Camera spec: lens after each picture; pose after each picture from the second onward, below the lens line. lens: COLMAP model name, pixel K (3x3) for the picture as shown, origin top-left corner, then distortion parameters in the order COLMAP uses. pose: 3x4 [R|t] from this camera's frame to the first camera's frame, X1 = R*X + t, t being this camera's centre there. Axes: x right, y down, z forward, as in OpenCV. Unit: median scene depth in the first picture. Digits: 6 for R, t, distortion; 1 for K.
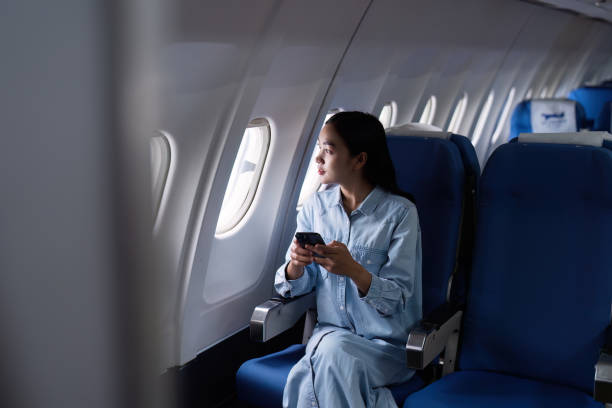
lens RADIAL K [[865.1, 0, 306.0], [0, 865.1, 204.0], [0, 0, 1]] dist [0.016102, 0.024702]
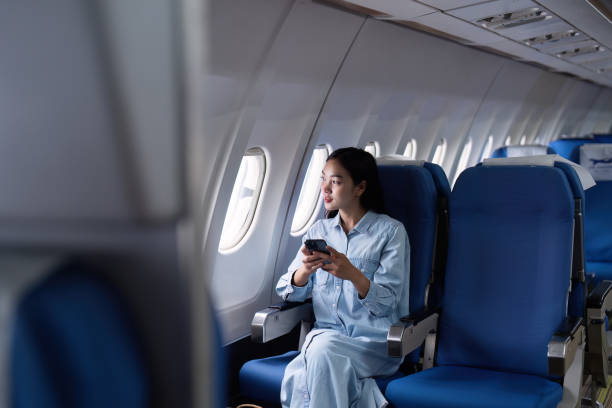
lens RADIAL K [[865.1, 0, 306.0], [0, 865.1, 204.0], [0, 0, 1]] dist [0.016102, 0.024702]
pose [[0.999757, -0.022041, 0.000367, 0.010468], [0.021988, 0.995926, -0.087447, 0.074940], [0.001562, 0.087434, 0.996169, -0.140049]]
